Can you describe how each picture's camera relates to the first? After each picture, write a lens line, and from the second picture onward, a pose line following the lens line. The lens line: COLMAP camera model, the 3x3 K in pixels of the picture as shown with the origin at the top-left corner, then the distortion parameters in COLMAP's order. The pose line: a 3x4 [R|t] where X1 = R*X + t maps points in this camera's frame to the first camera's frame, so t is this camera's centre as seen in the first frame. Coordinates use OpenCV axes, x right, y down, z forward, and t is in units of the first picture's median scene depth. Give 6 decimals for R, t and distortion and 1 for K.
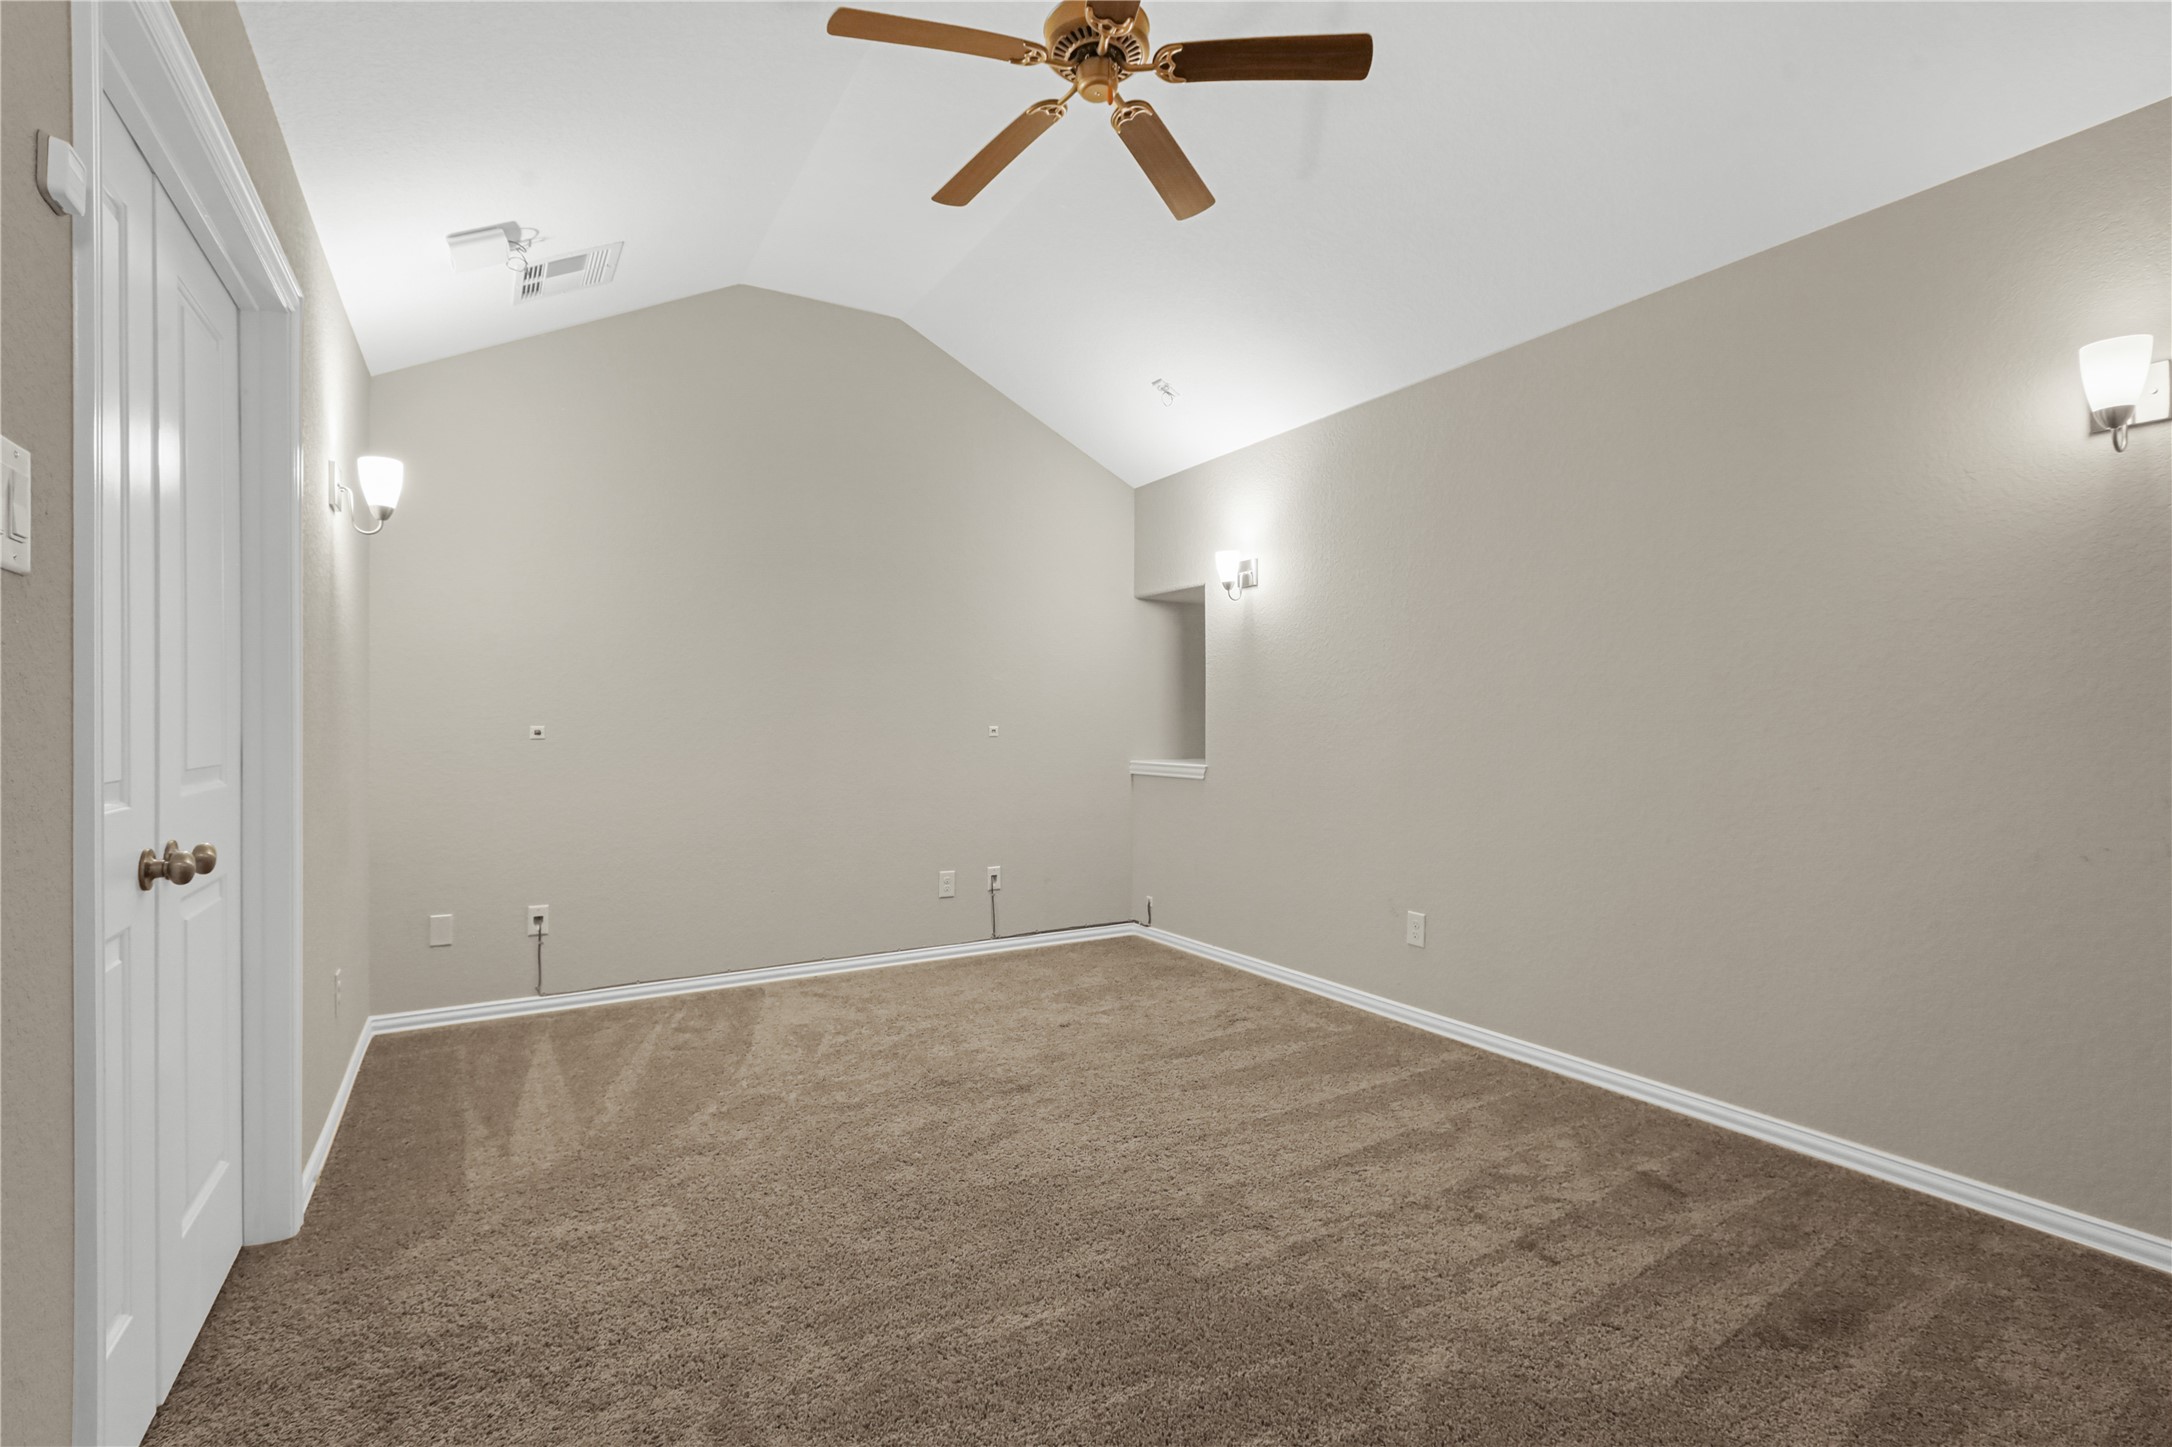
lens RADIAL K [[988.2, 0, 1077.0], [0, 988.2, 721.4], [0, 0, 1]] dist [-0.002964, -0.000091]
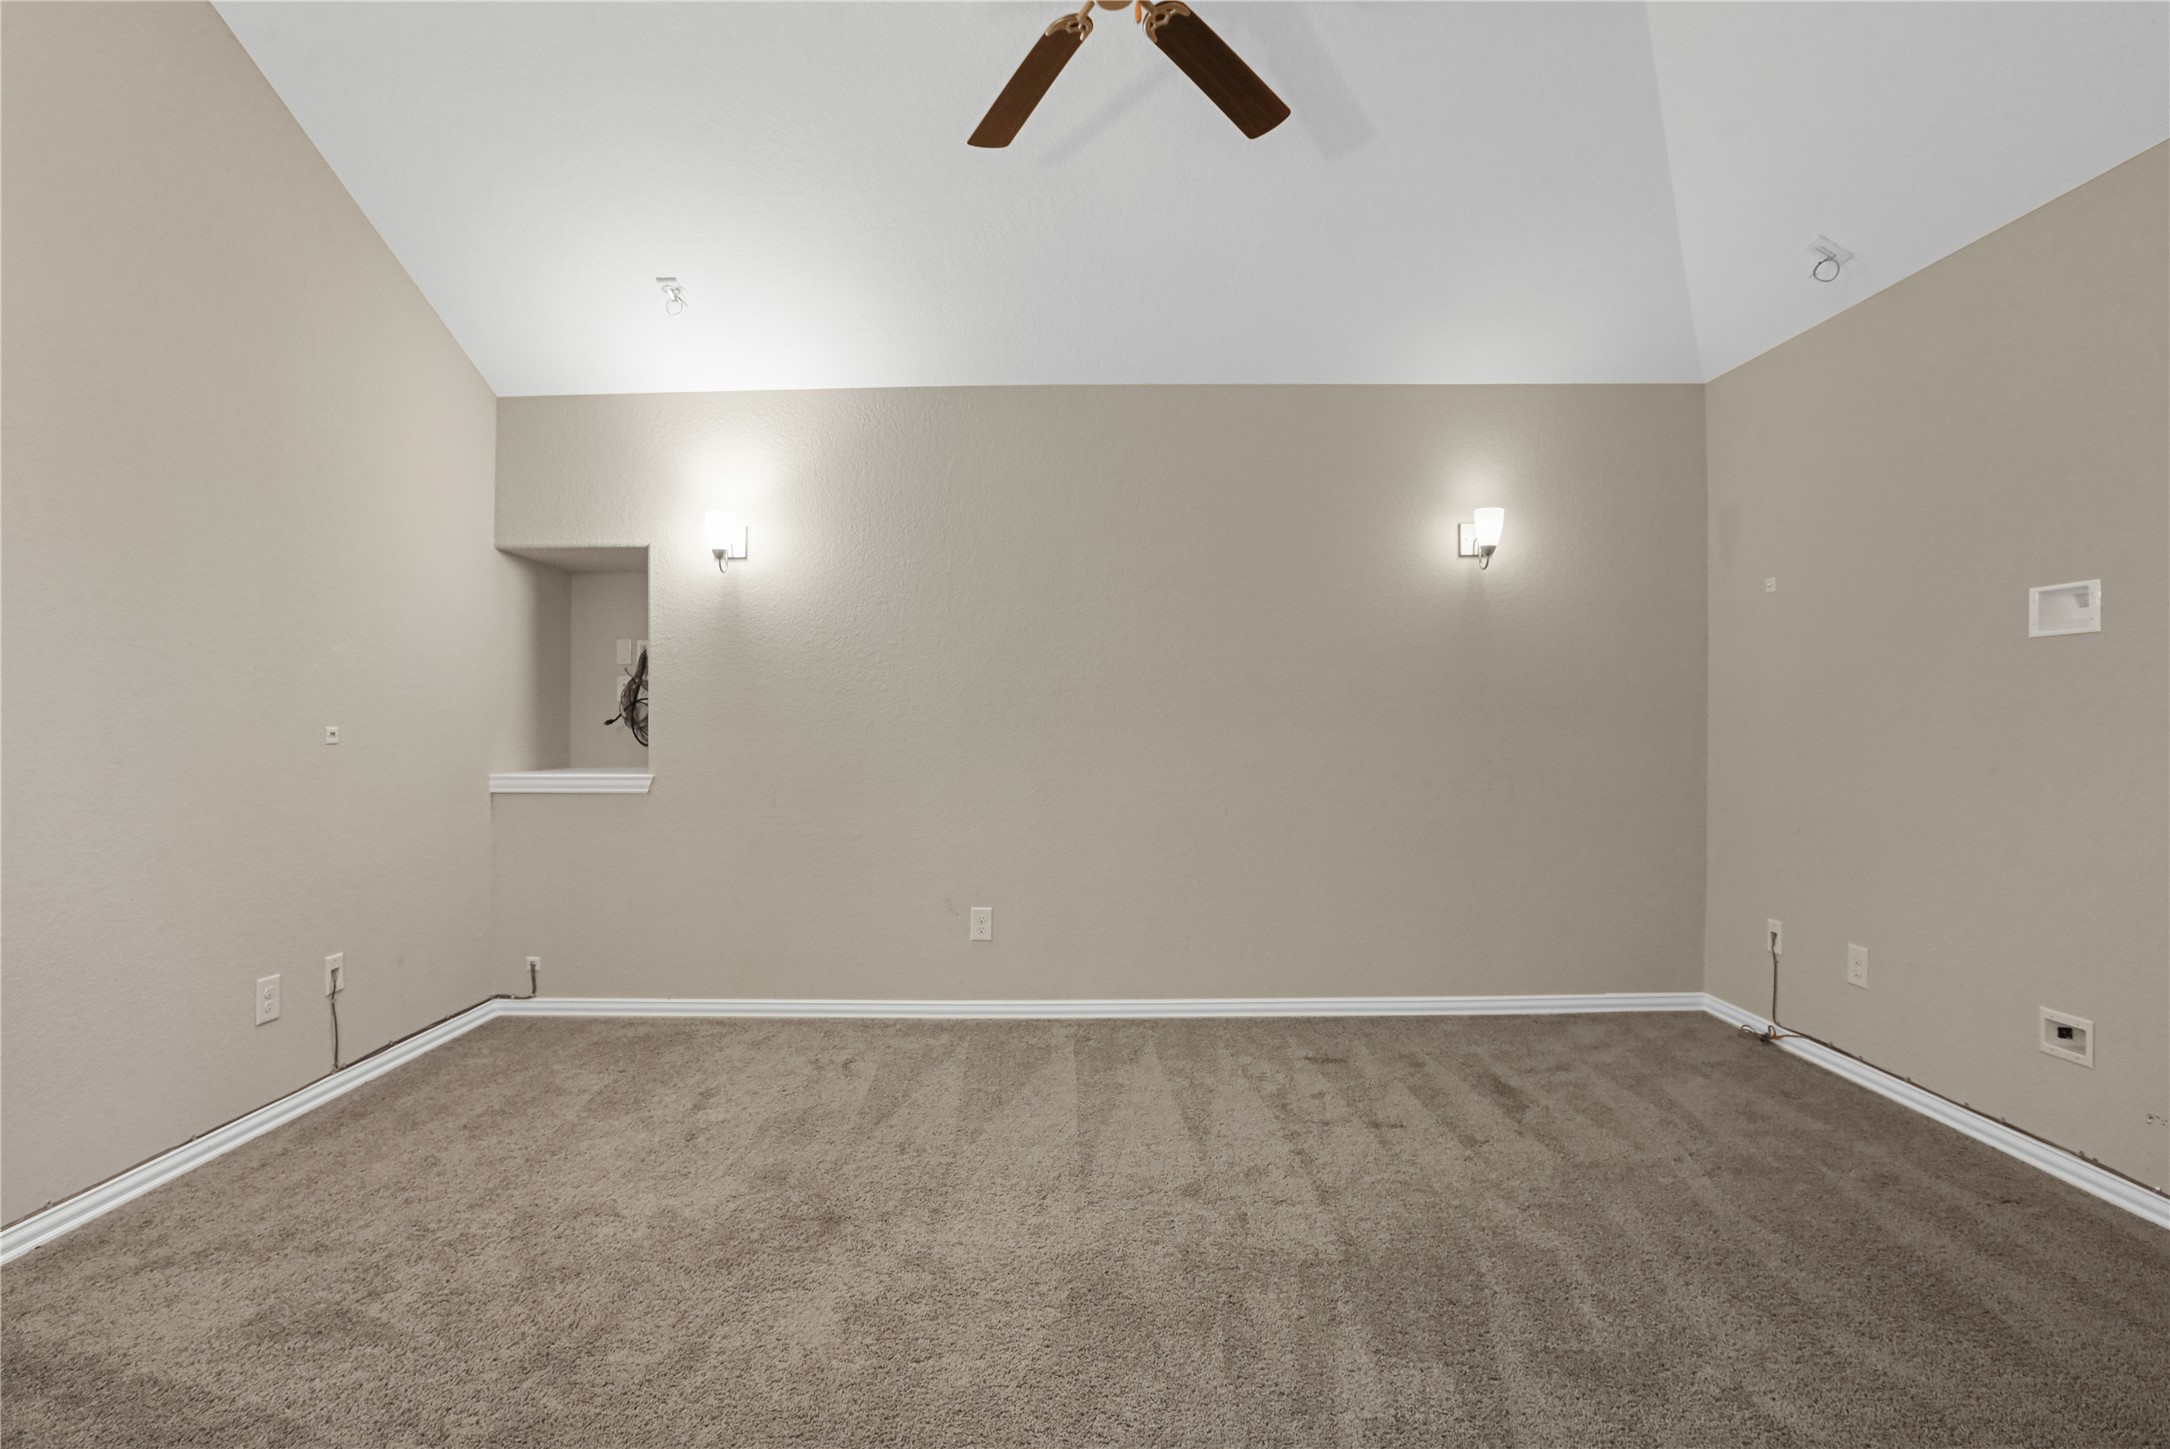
lens RADIAL K [[994.3, 0, 1085.0], [0, 994.3, 724.5], [0, 0, 1]] dist [-0.061644, 0.019199]
pose [[0.505969, -0.001068, 0.862551, -0.511072], [-0.000842, 0.999998, 0.001732, 0.002843], [-0.862551, -0.001603, 0.505968, 0.412642]]
